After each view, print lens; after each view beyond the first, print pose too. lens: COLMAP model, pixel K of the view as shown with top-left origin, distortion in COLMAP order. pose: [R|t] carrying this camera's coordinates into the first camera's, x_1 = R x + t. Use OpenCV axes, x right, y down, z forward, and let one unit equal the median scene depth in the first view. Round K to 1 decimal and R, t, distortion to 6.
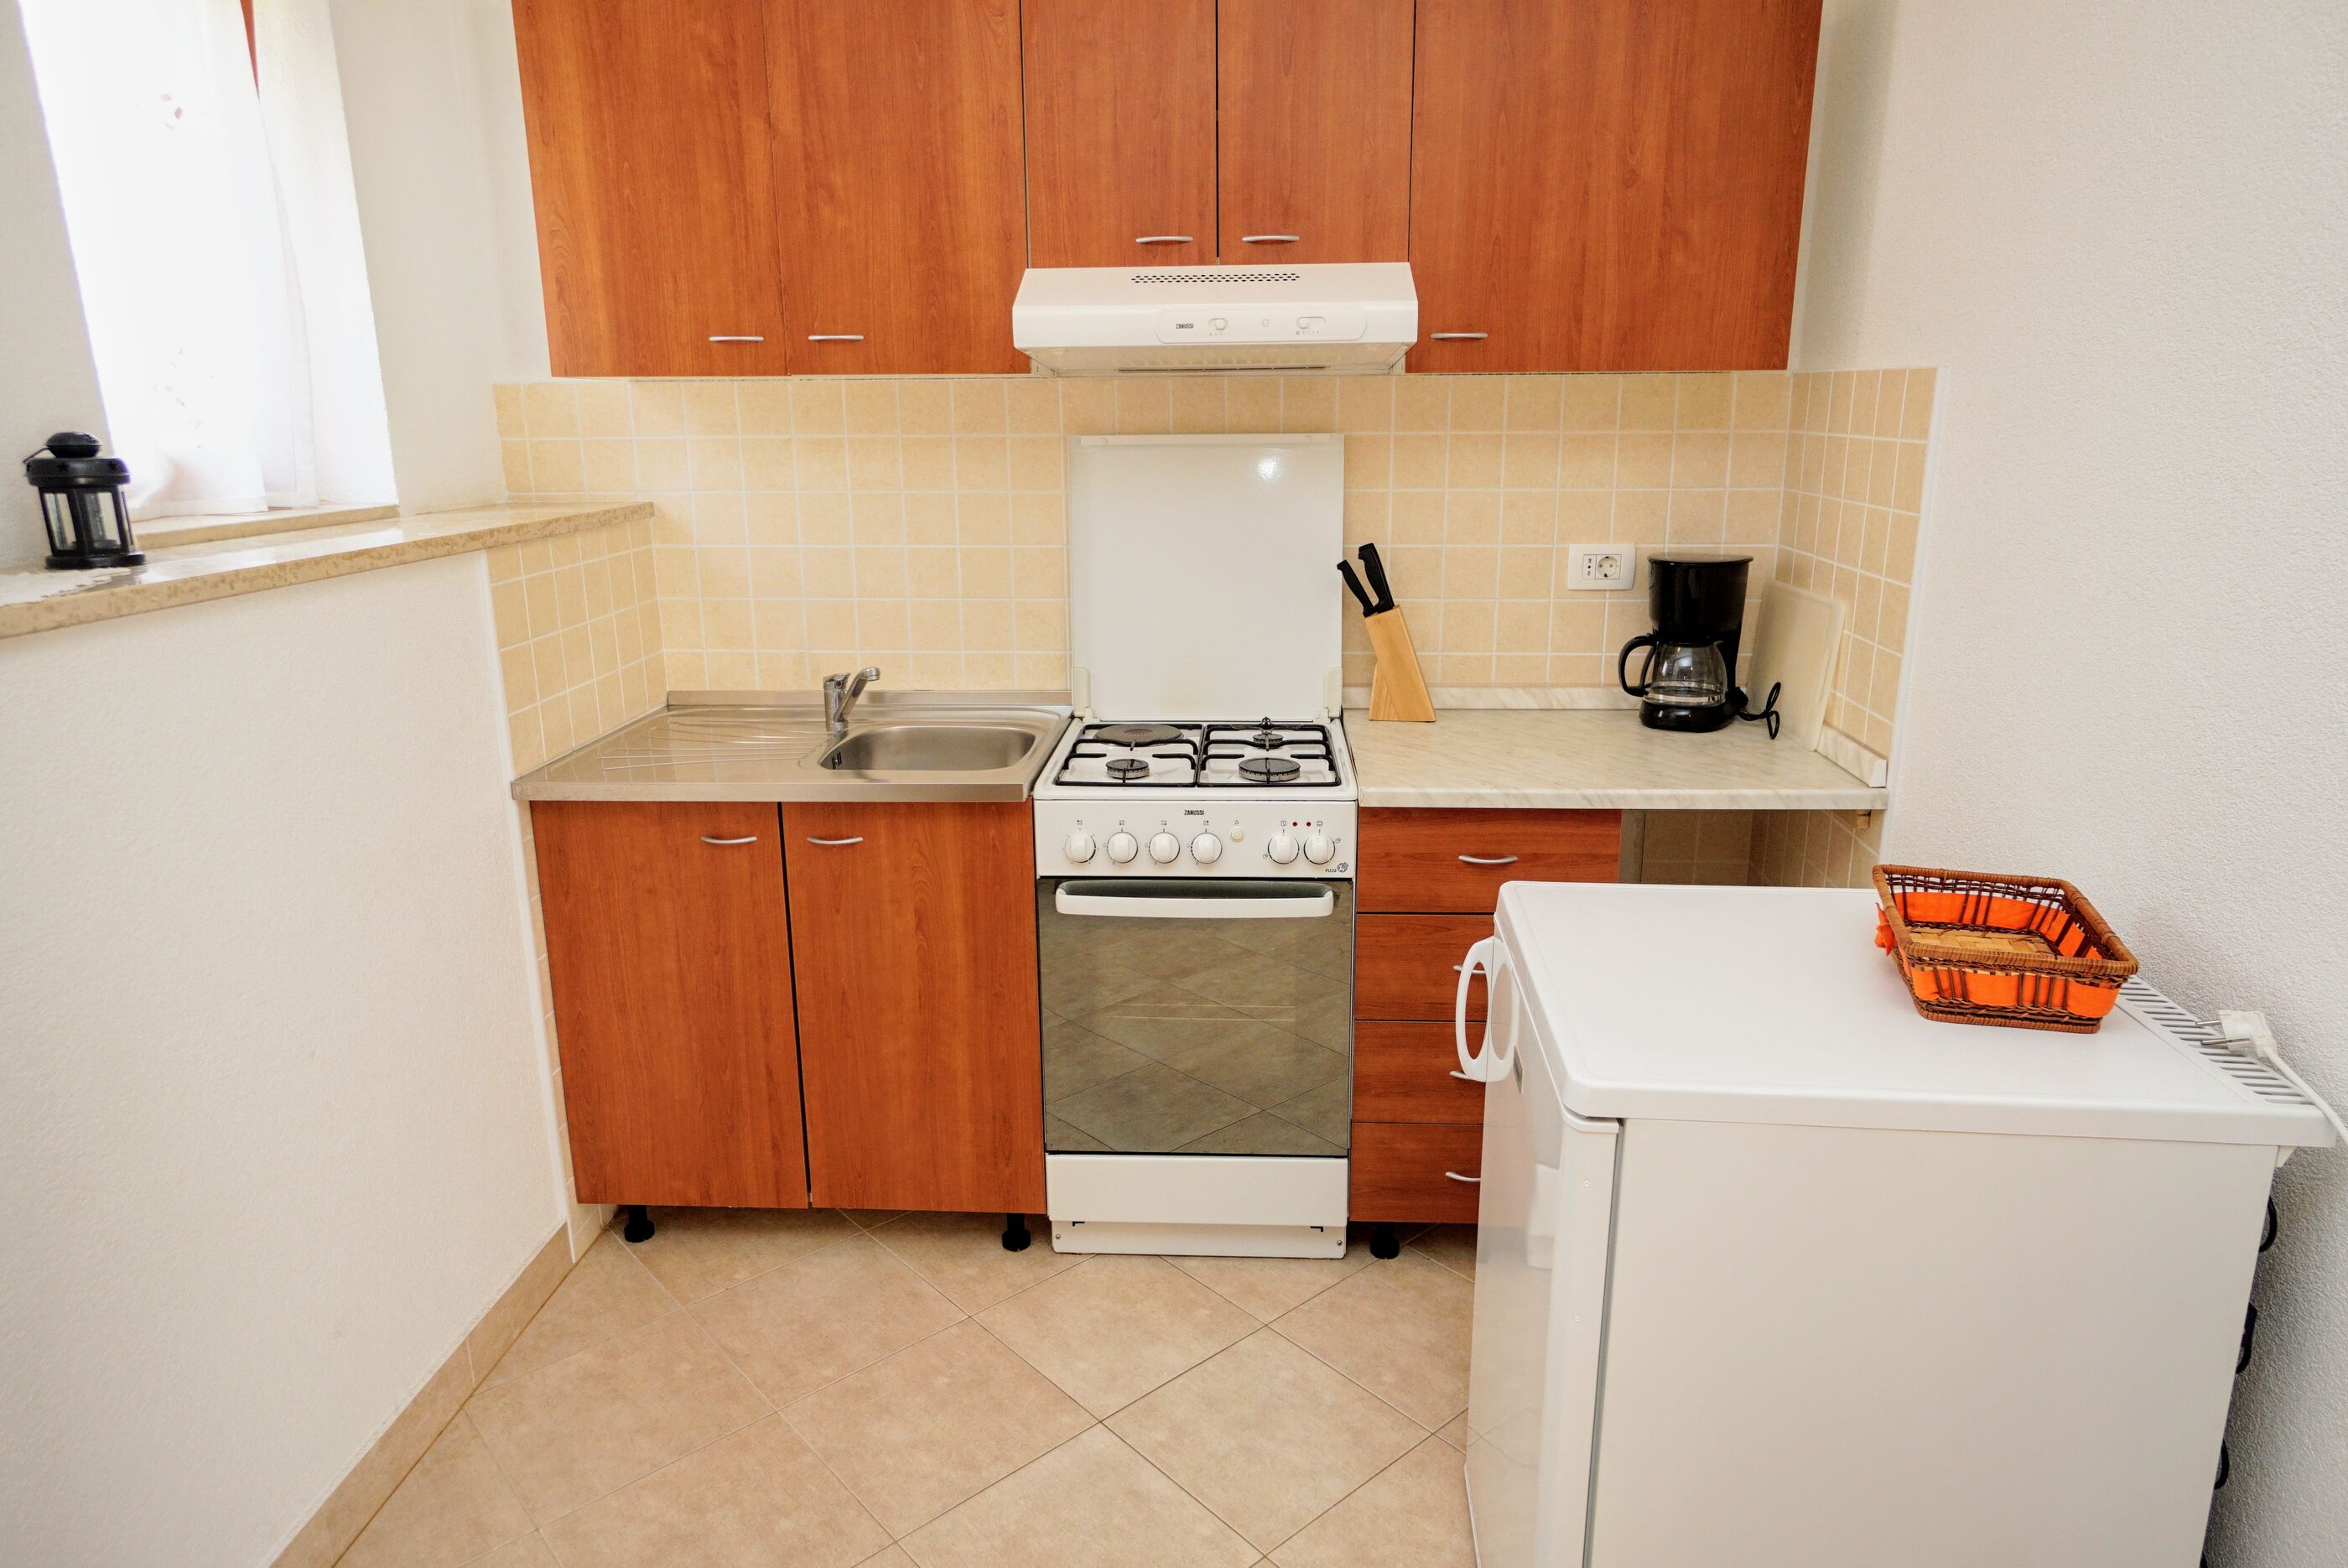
lens RADIAL K [[1444.5, 0, 1187.5], [0, 1444.5, 771.7], [0, 0, 1]] dist [-0.007541, 0.018473]
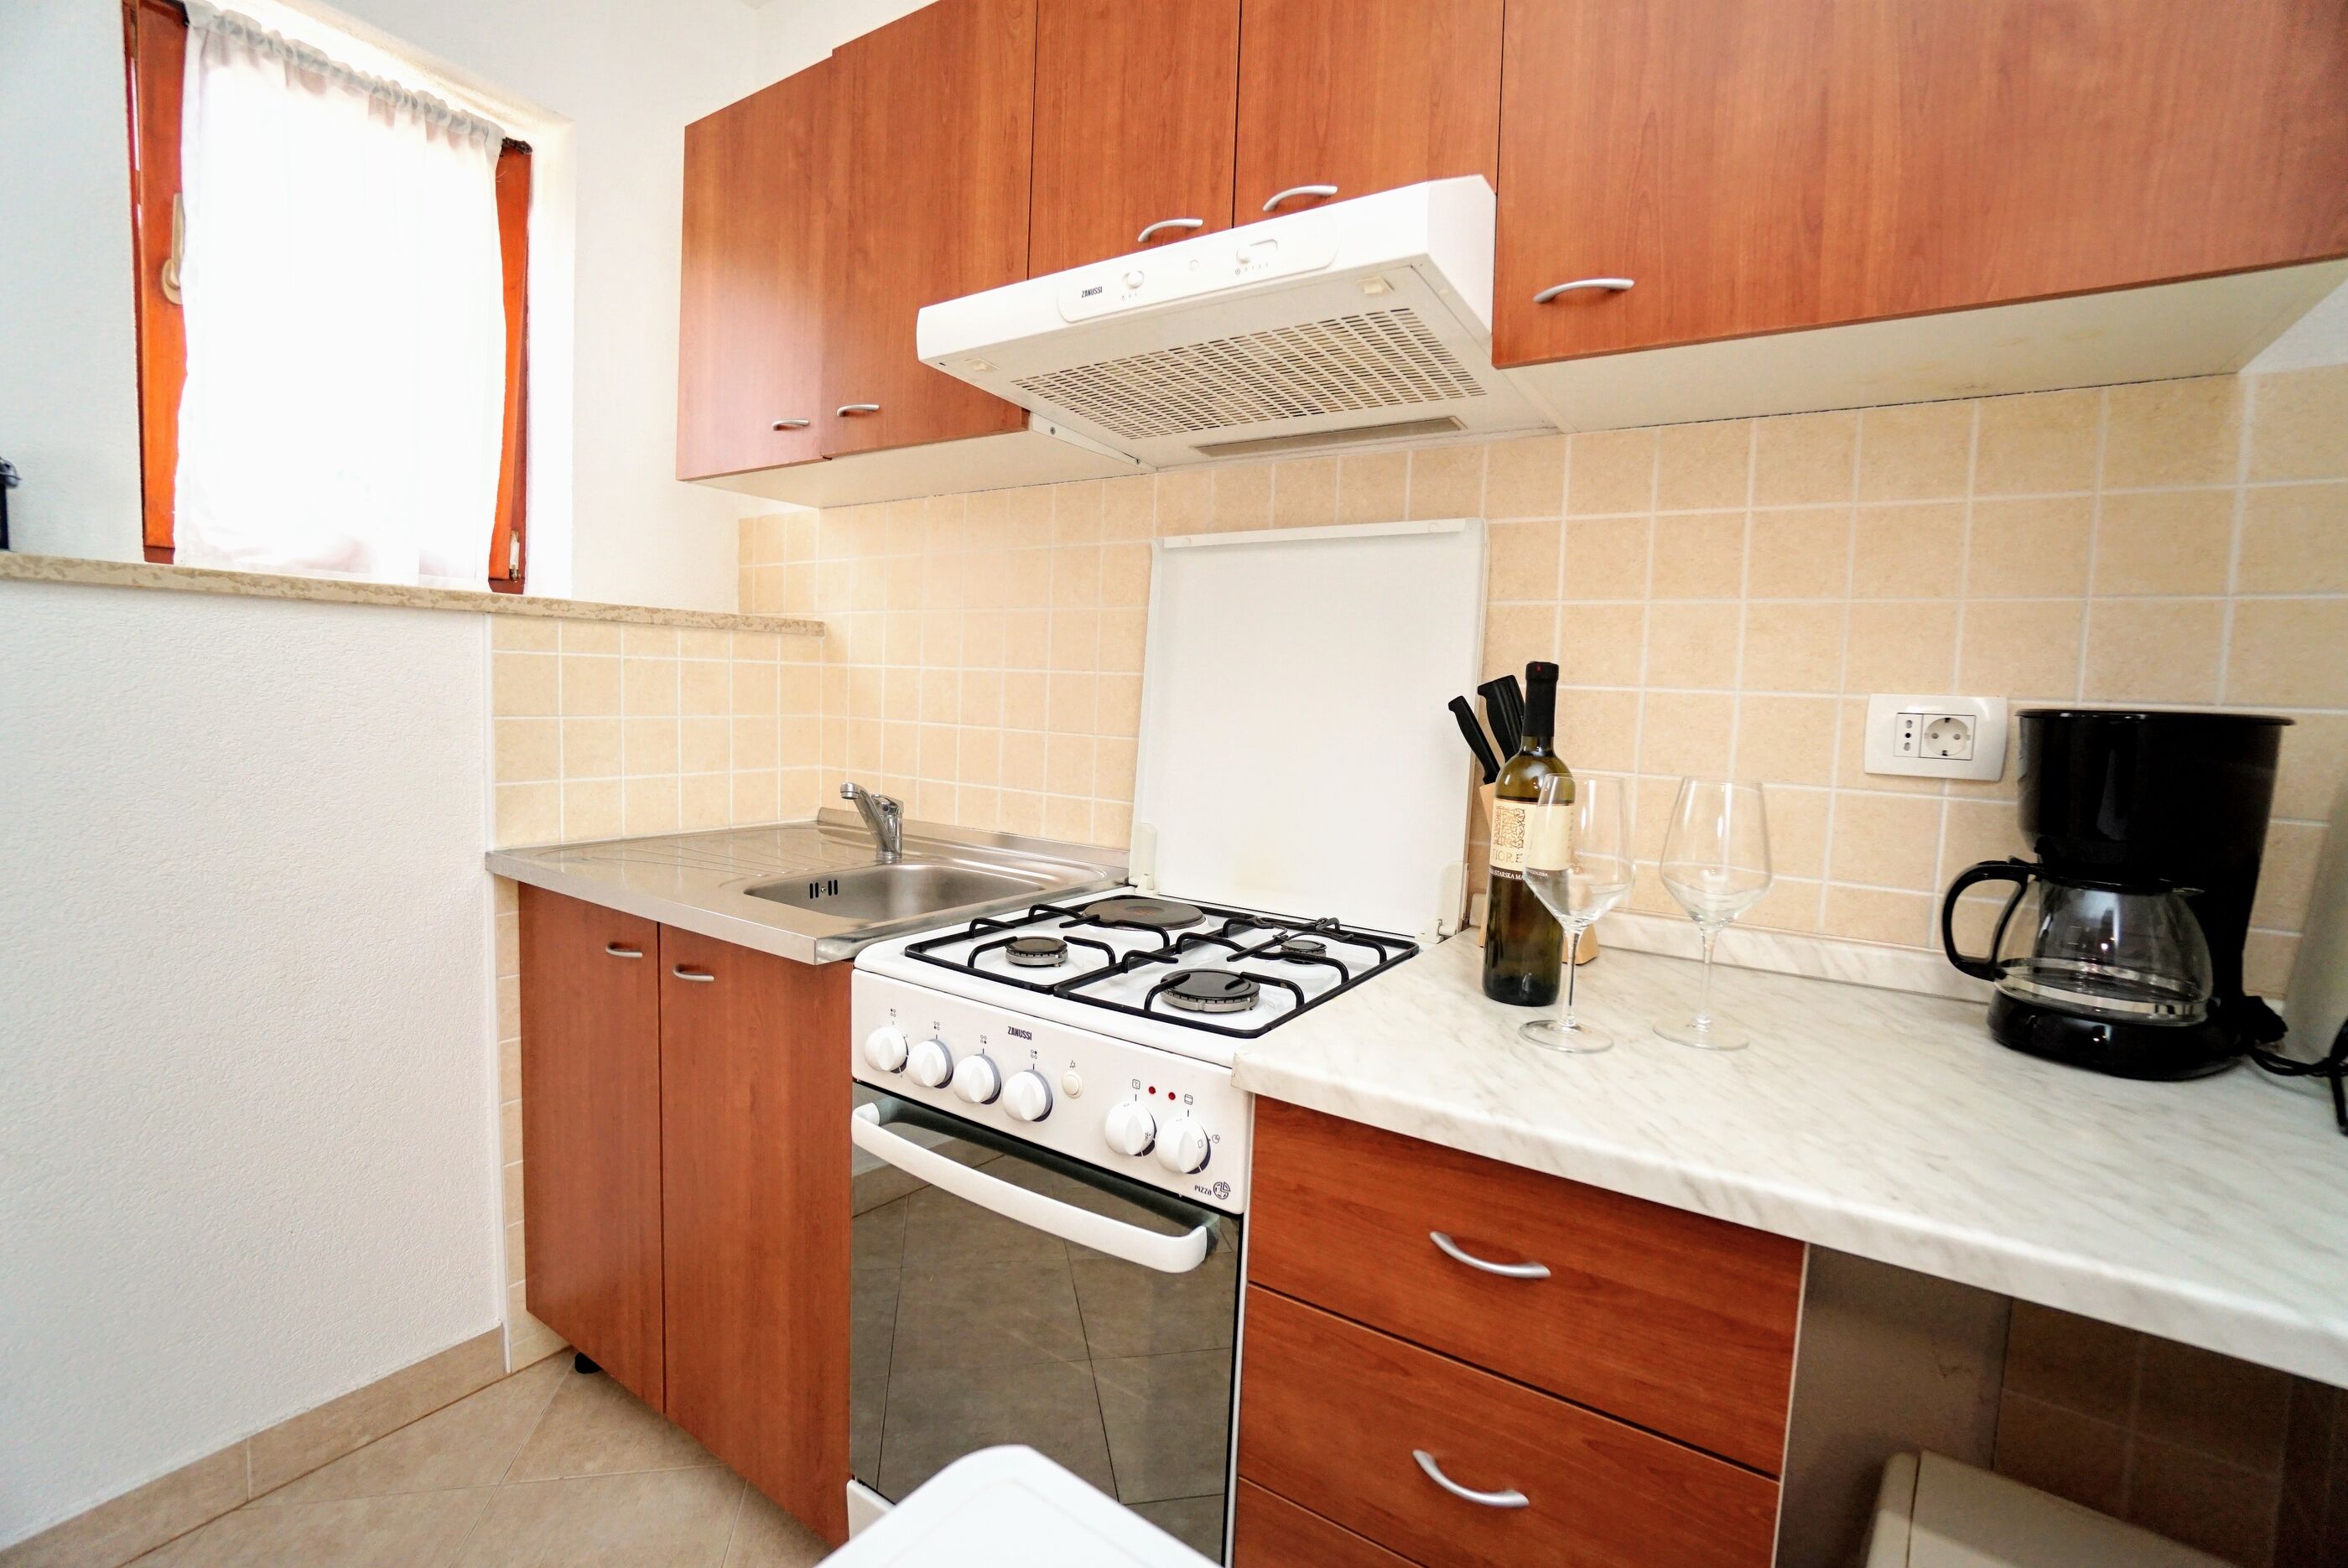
lens RADIAL K [[1035.4, 0, 1184.0], [0, 1035.4, 768.1], [0, 0, 1]] dist [-0.062734, 0.023318]
pose [[0.862208, 0.076690, -0.500715, 0.270383], [-0.165812, 0.976746, -0.135921, -0.033621], [0.478648, 0.200216, 0.854874, 0.616977]]
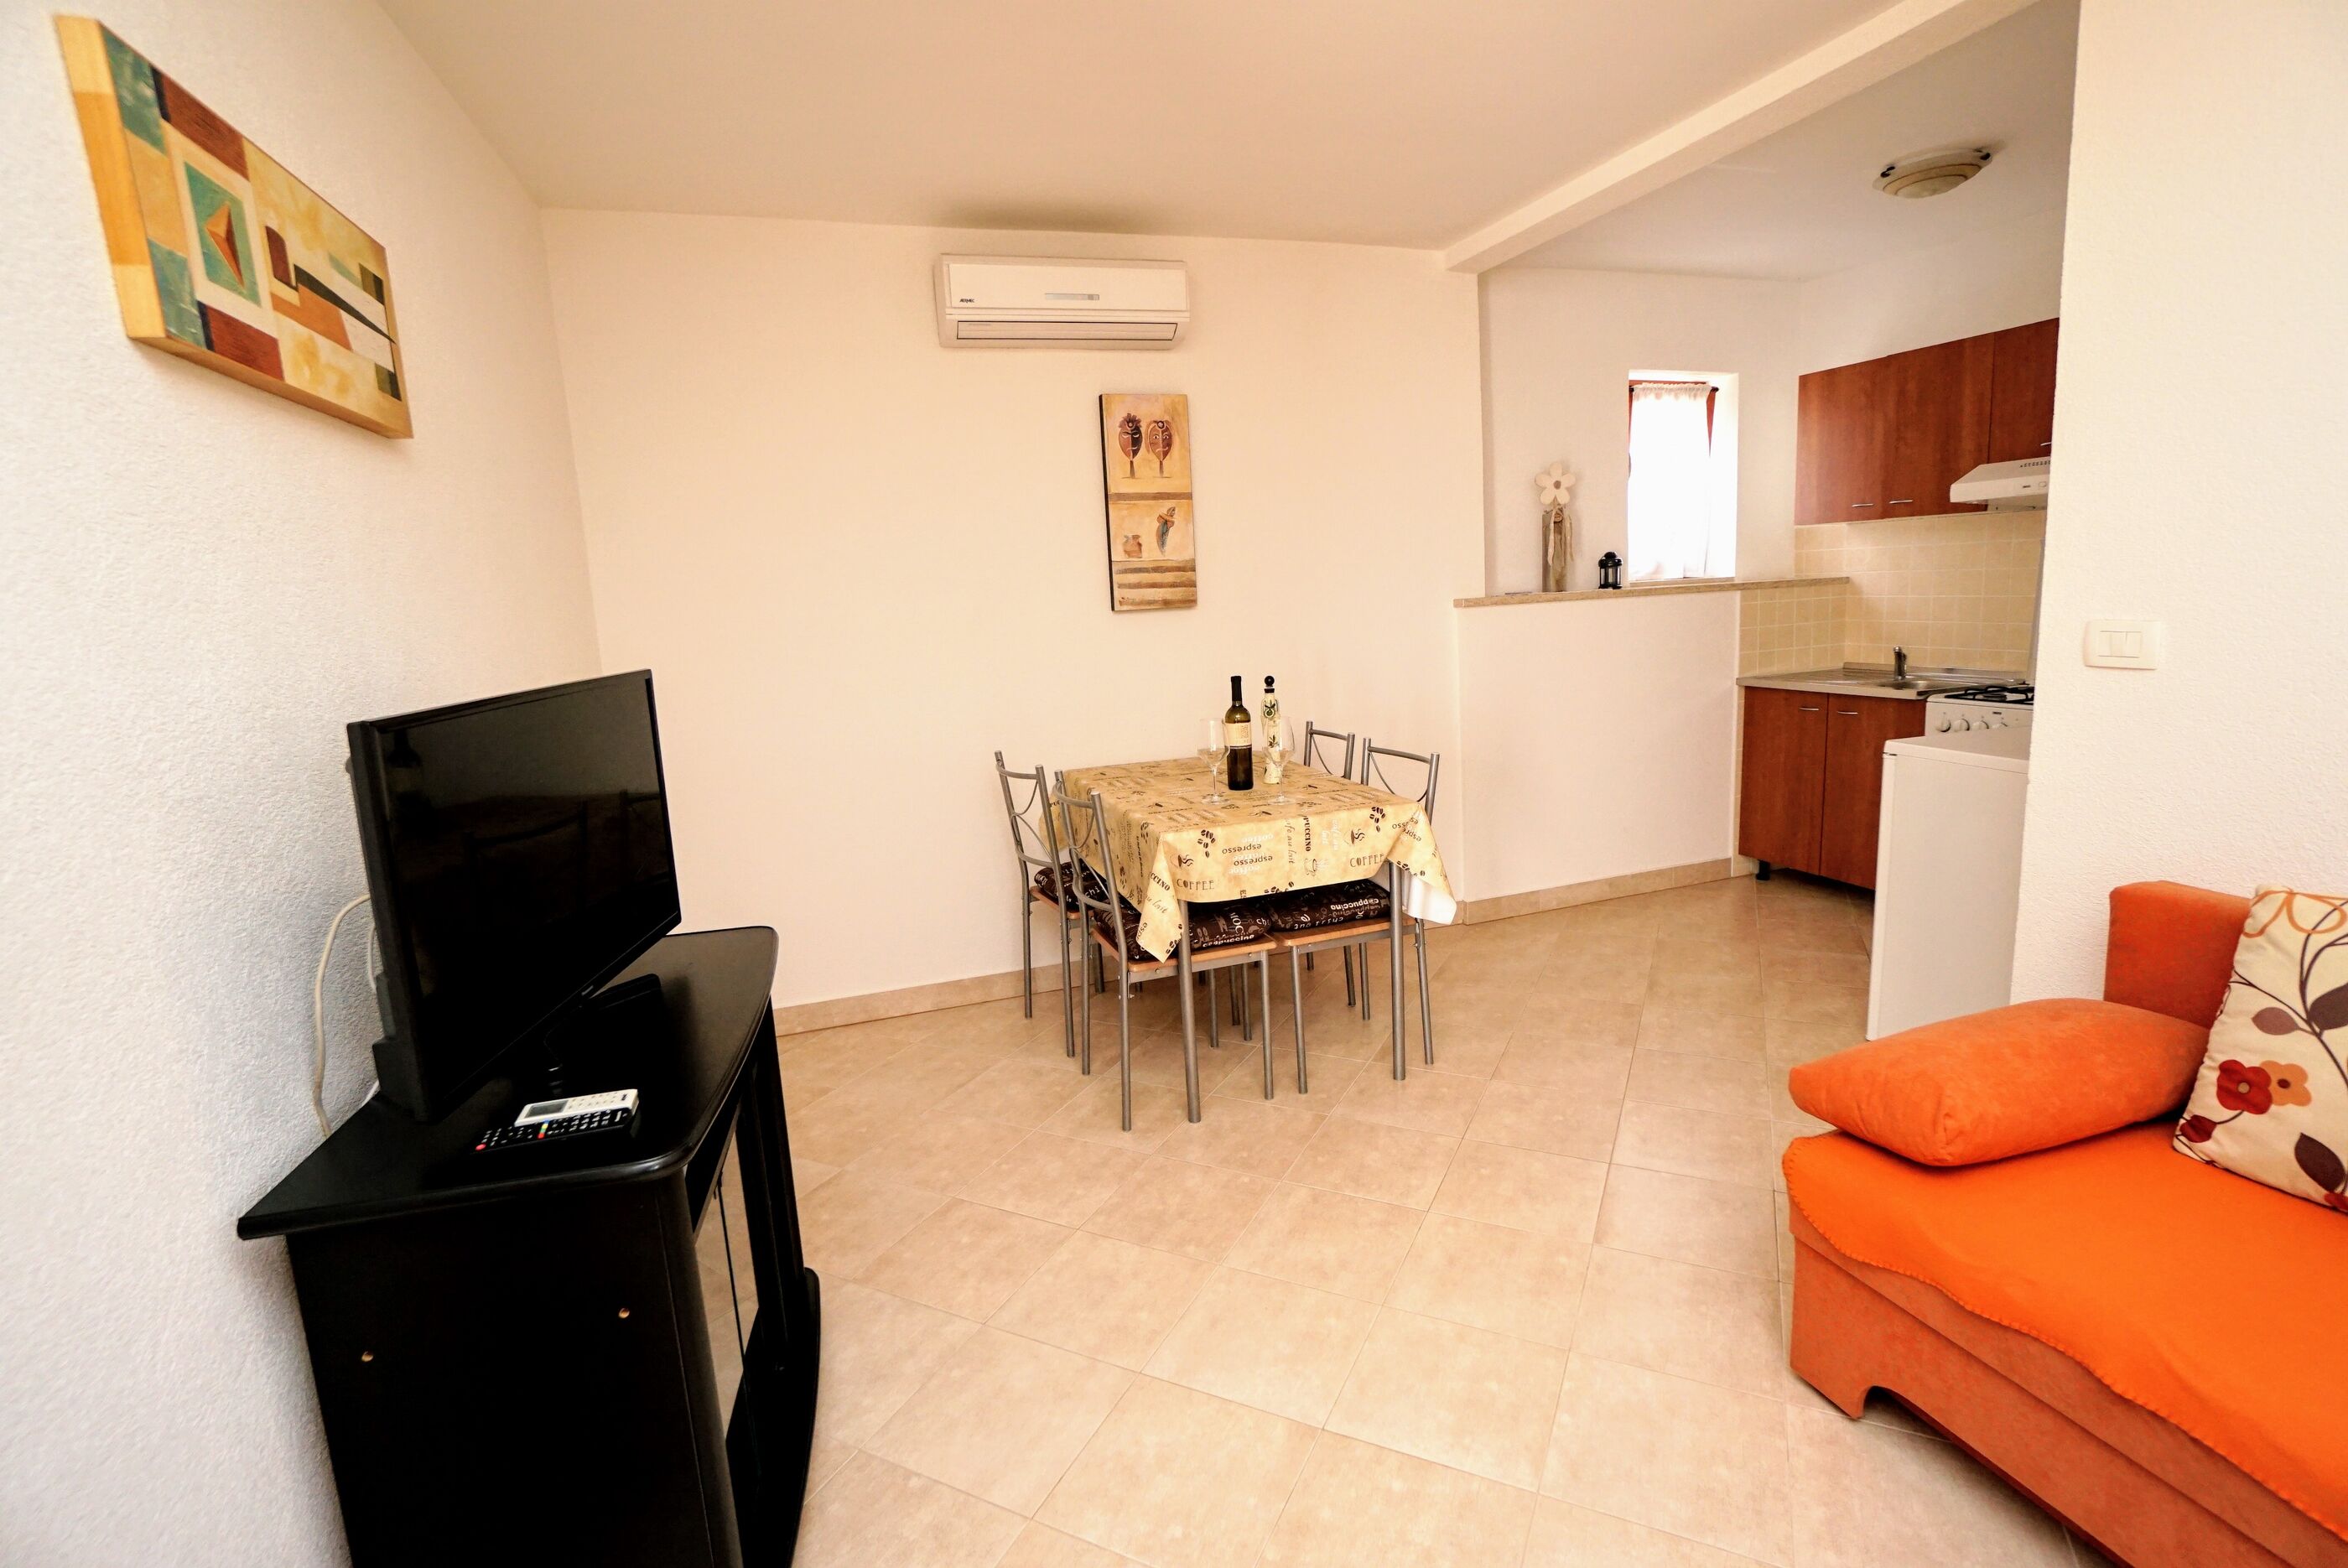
lens RADIAL K [[1095.6, 0, 1183.6], [0, 1095.6, 765.6], [0, 0, 1]] dist [-0.059138, 0.025600]
pose [[0.371132, 0.139942, -0.917975, 0.984810], [-0.178922, 0.980831, 0.077187, 0.191097], [0.911179, 0.135599, 0.389056, -0.670204]]
